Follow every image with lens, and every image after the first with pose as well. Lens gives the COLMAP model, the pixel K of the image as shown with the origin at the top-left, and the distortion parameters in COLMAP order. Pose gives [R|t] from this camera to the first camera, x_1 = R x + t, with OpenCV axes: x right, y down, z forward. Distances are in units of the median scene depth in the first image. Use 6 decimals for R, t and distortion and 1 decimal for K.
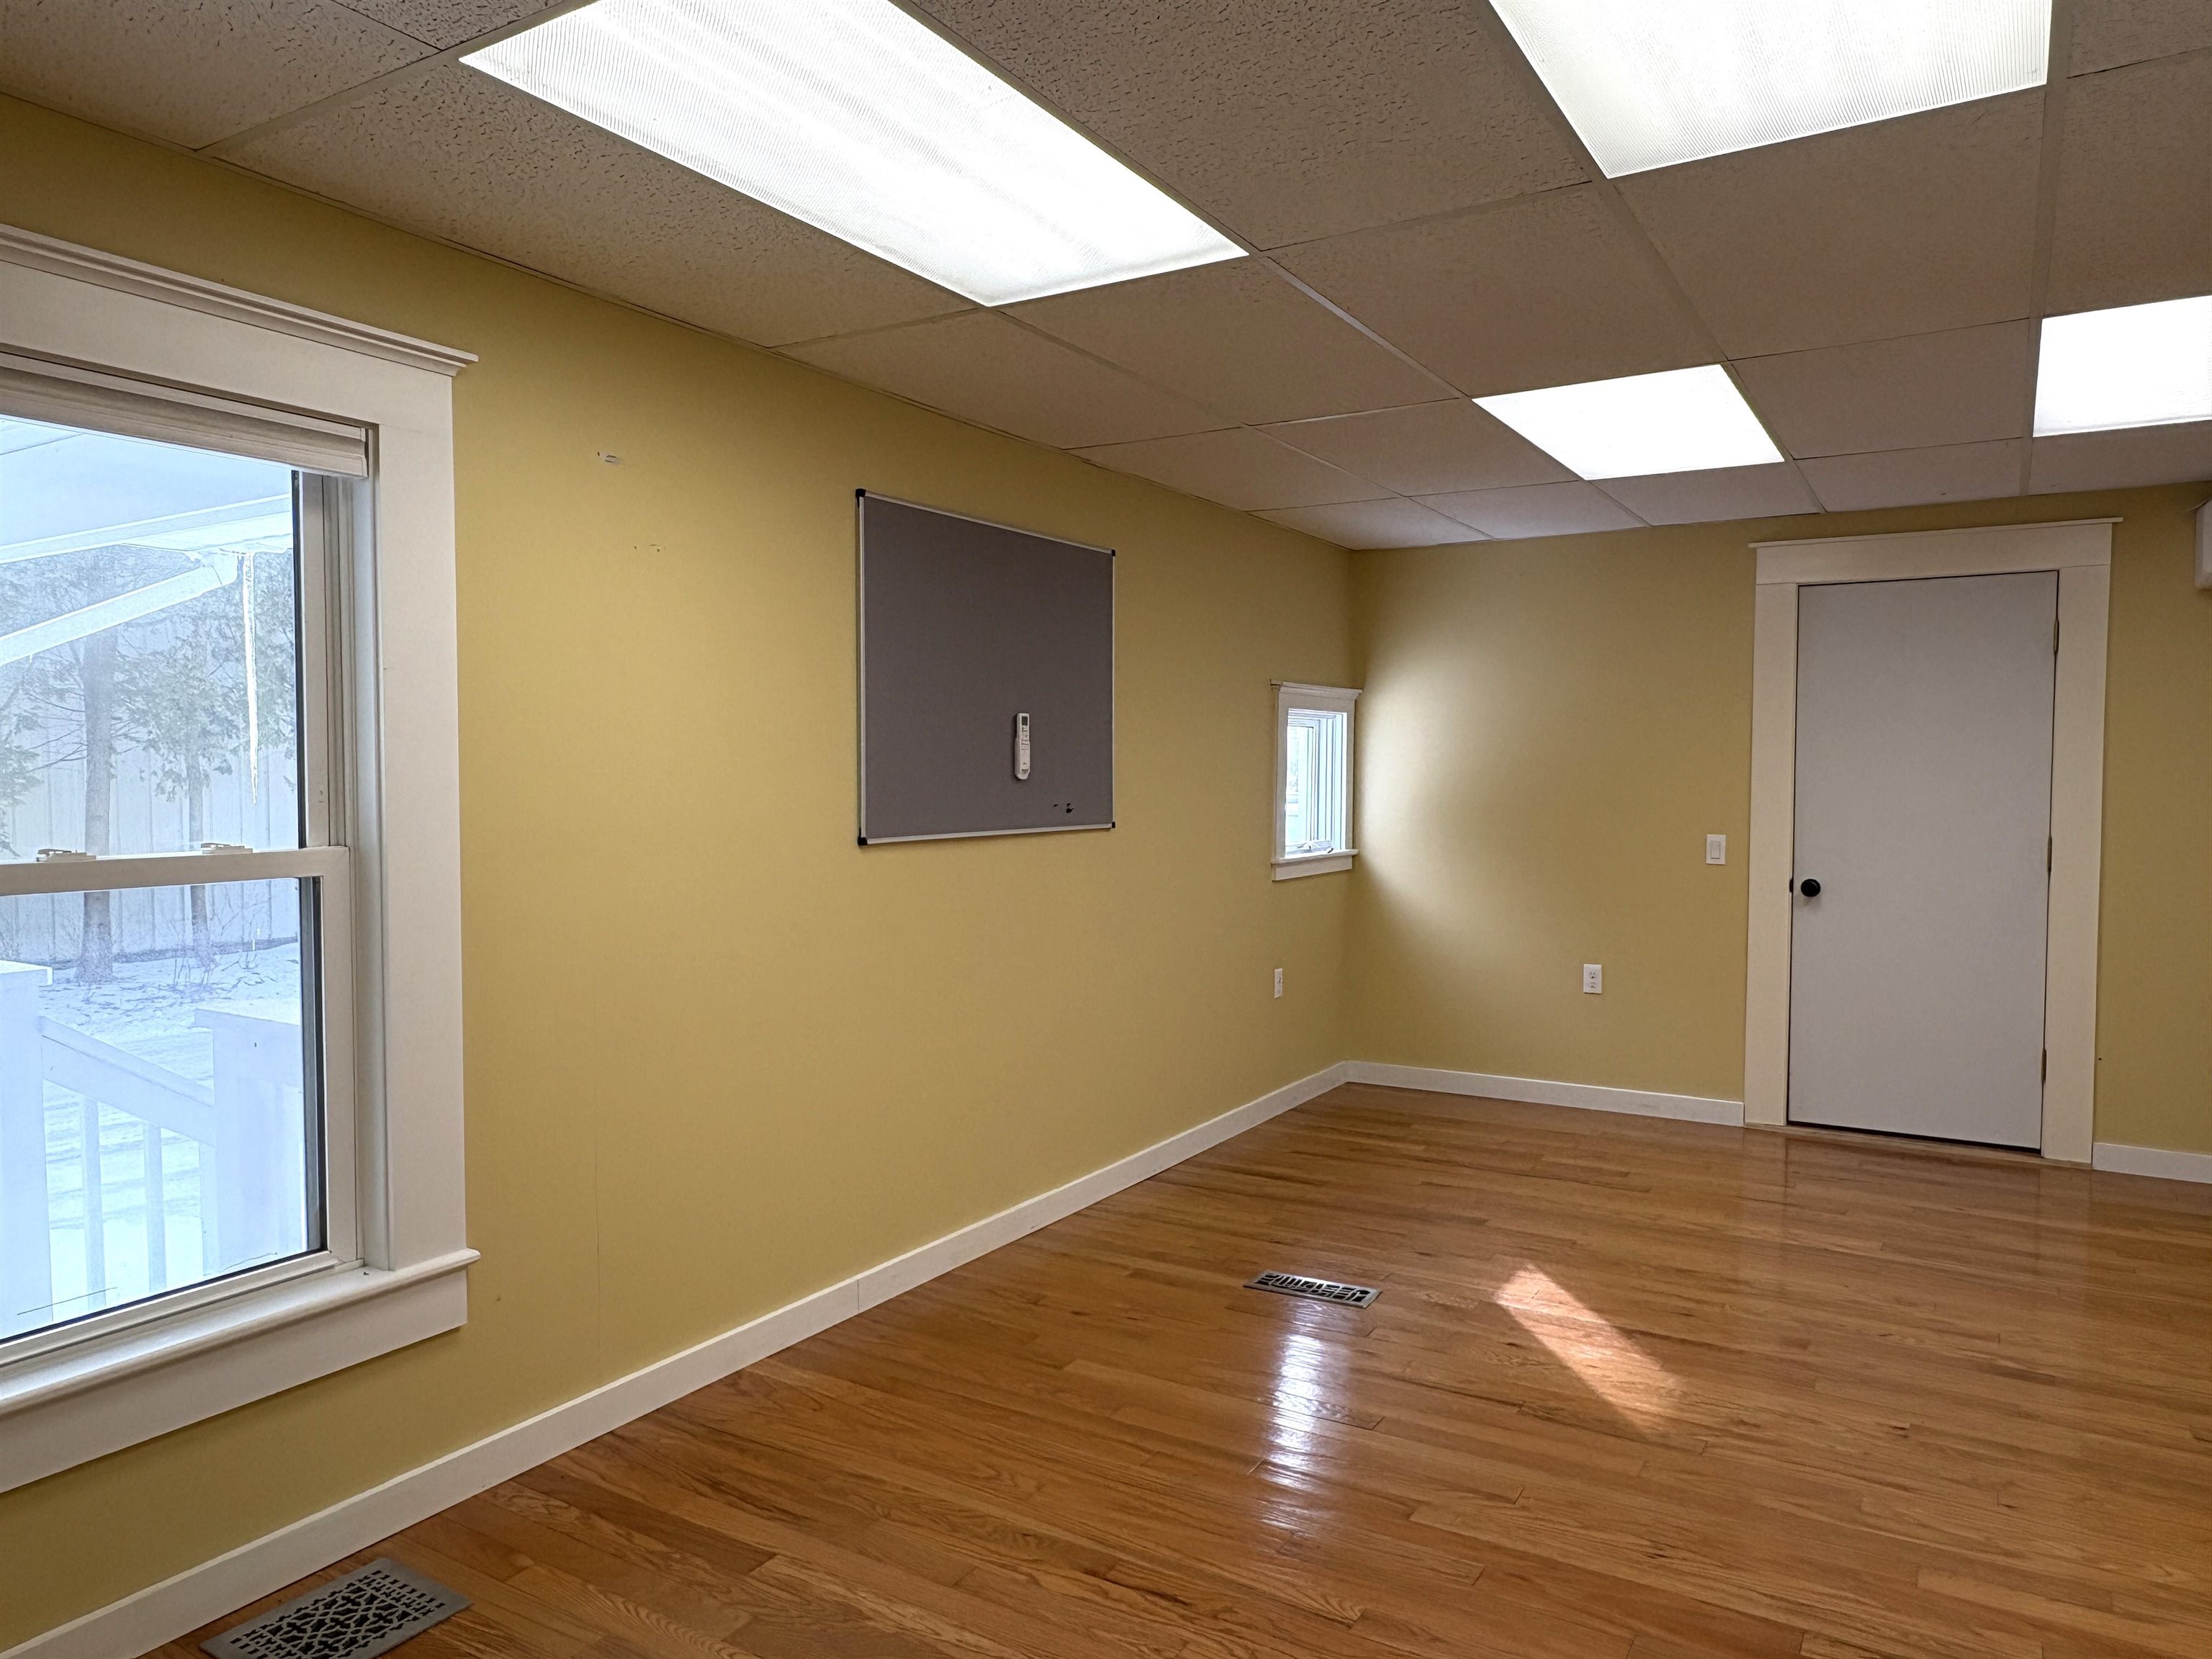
lens RADIAL K [[1538.1, 0, 1106.0], [0, 1538.1, 829.5], [0, 0, 1]] dist [-0.003887, 0.002776]
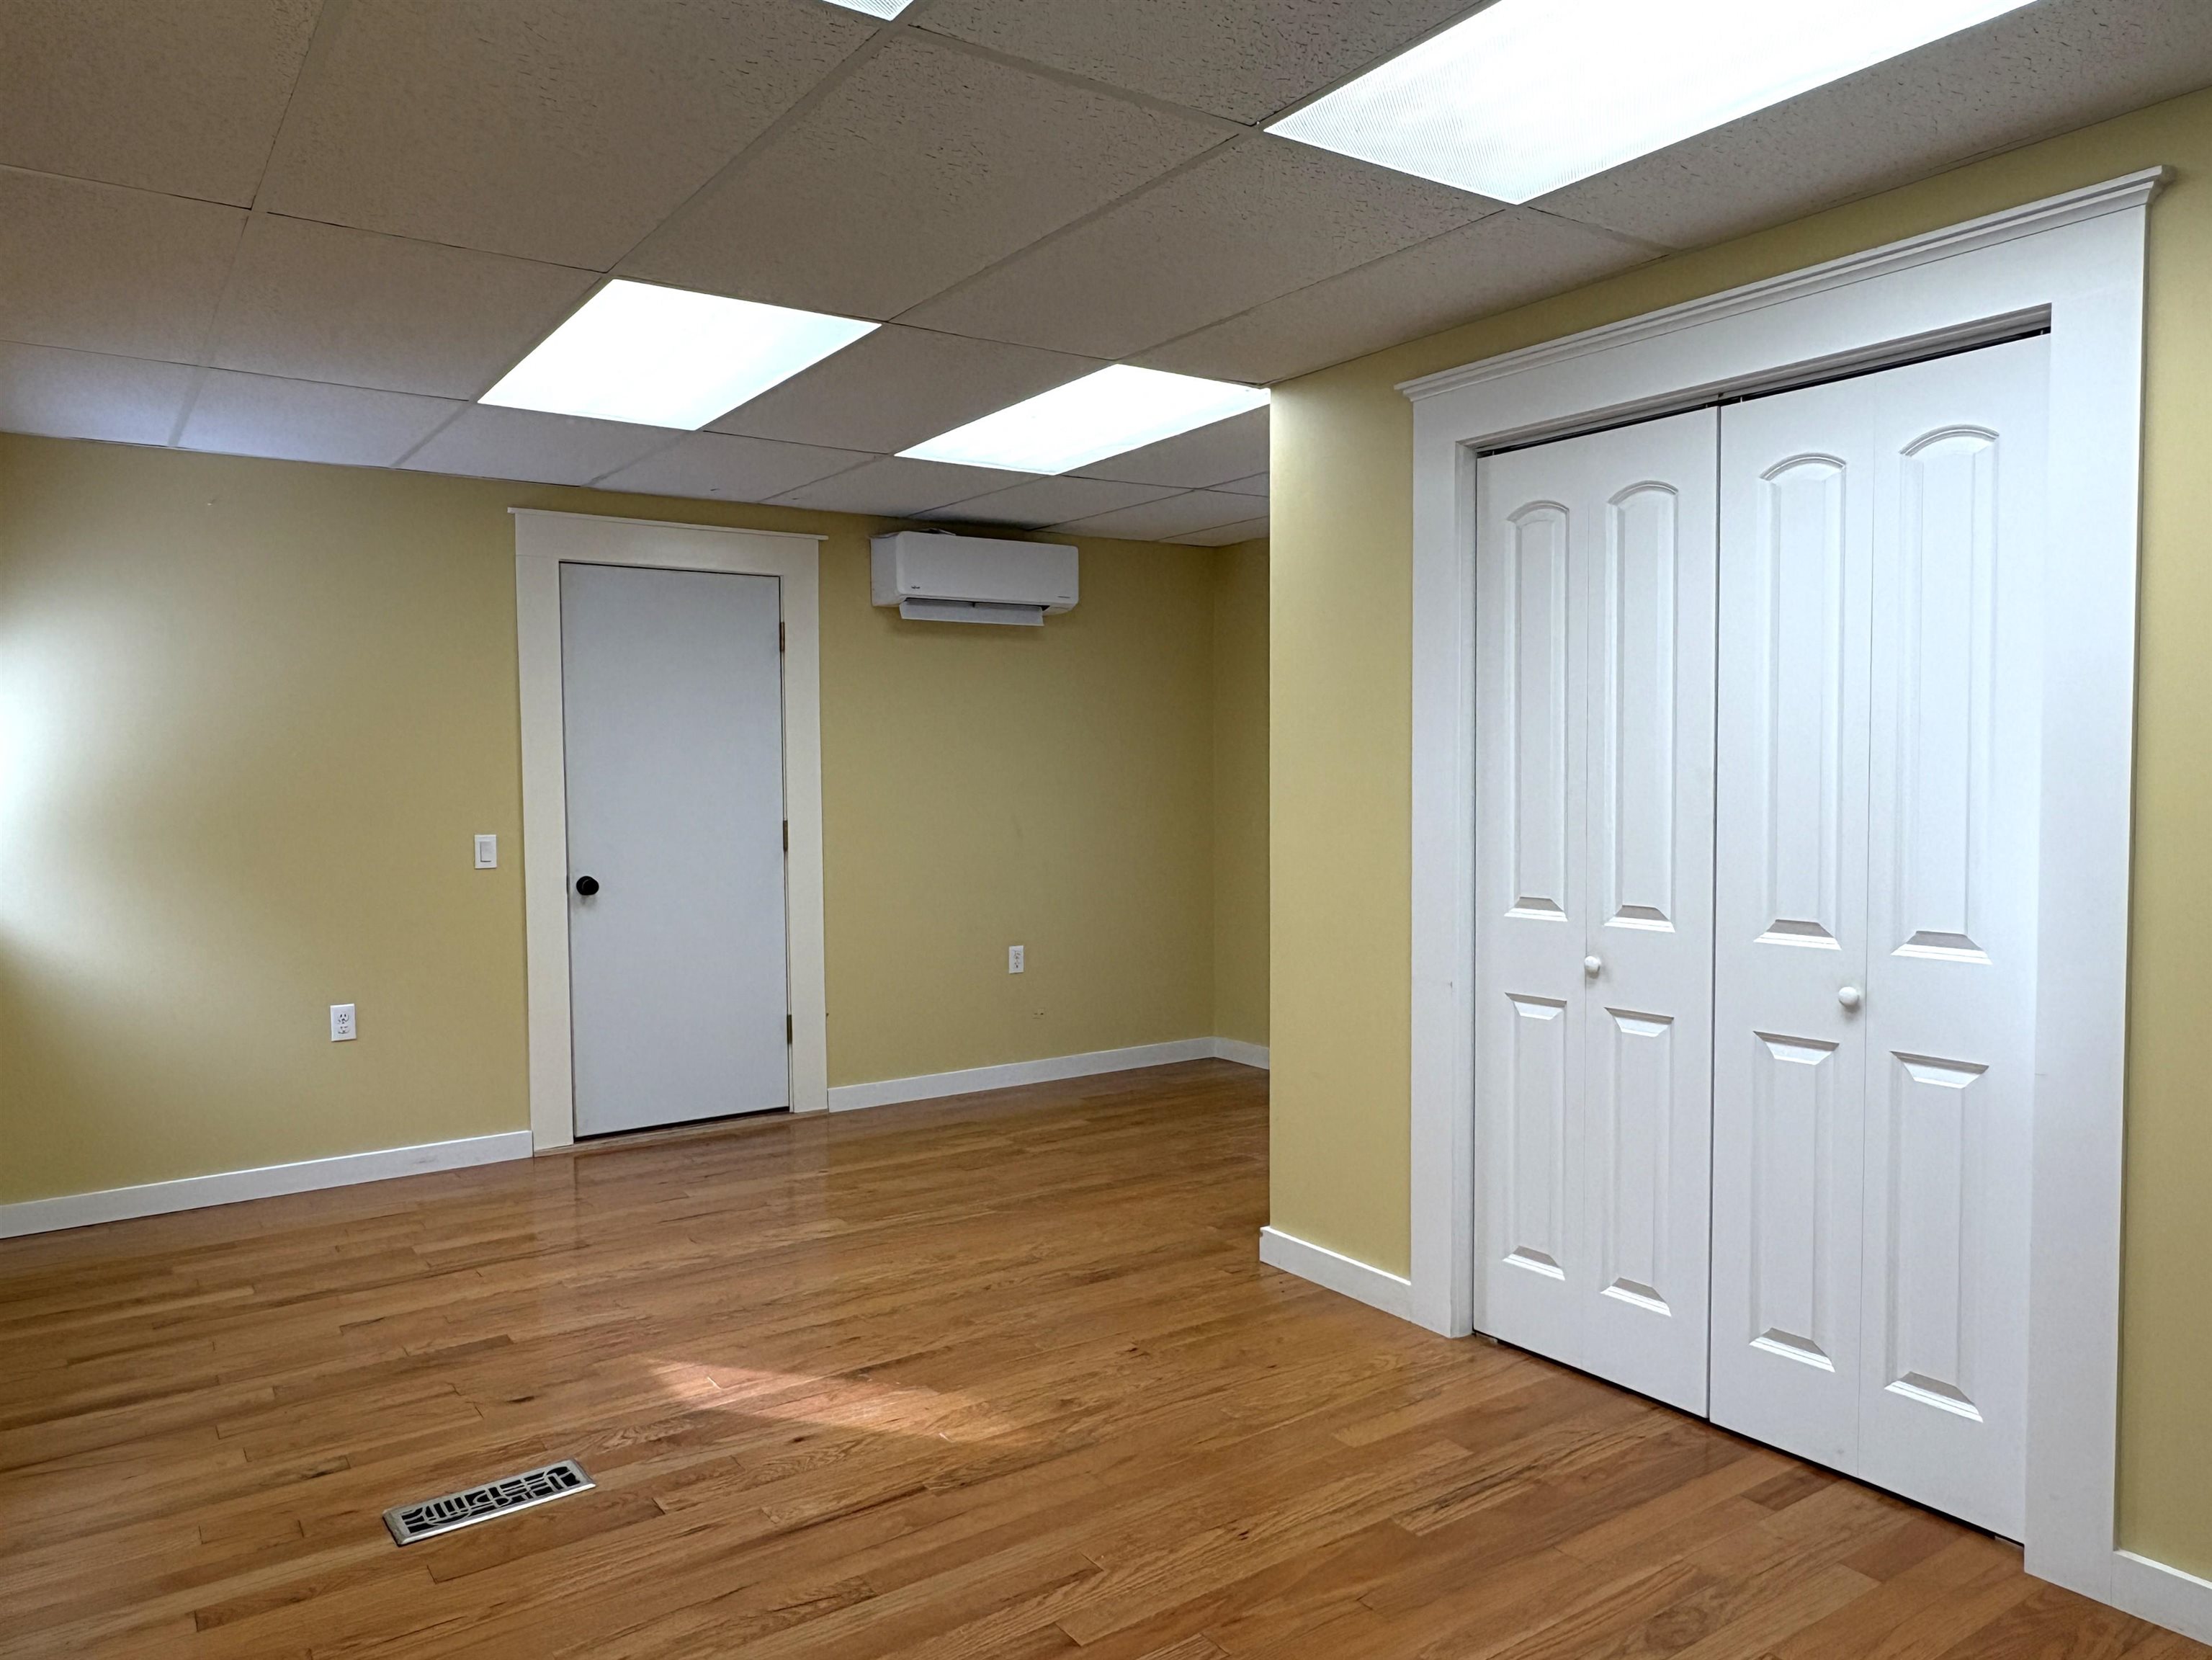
lens RADIAL K [[1538.3, 0, 1106.0], [0, 1538.3, 830.0], [0, 0, 1]] dist [-0.003887, 0.002776]
pose [[0.372194, -0.043292, 0.927145, -0.354097], [0.045307, 0.998568, 0.028439, -0.010056], [-0.927048, 0.031421, 0.373623, 0.425647]]
